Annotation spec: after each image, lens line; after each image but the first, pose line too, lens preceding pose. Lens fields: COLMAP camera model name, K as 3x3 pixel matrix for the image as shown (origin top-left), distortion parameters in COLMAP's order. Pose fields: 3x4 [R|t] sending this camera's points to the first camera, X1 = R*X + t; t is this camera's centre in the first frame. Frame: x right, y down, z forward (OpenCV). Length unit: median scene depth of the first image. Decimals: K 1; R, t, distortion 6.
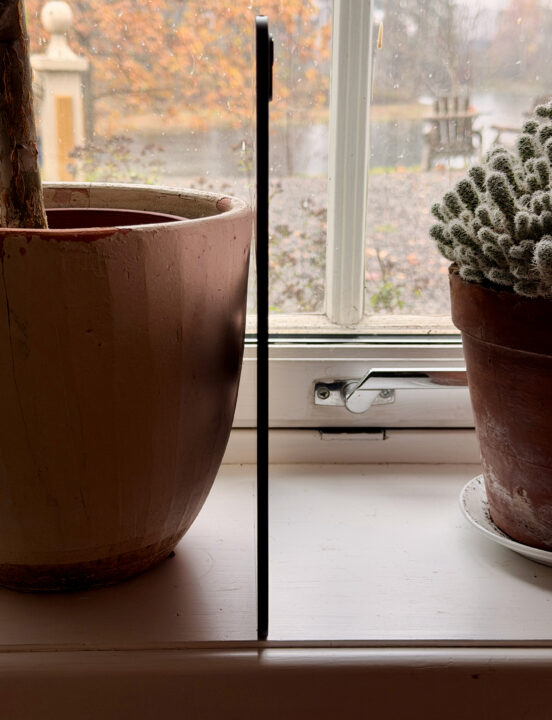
lens RADIAL K [[1045.8, 0, 278.2], [0, 1045.8, 361.4], [0, 0, 1]] dist [0.104849, -0.043514]
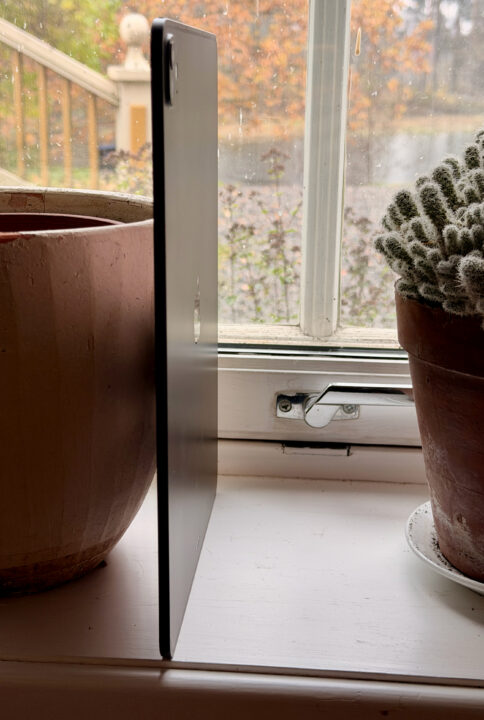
lens RADIAL K [[1025.2, 0, 239.2], [0, 1025.2, 358.4], [0, 0, 1]] dist [0.102039, -0.027229]
pose [[0.993587, 0.032781, -0.108218, 0.136967], [-0.033565, 0.999422, -0.005435, -0.009945], [0.107977, 0.009032, 0.994112, 0.053557]]
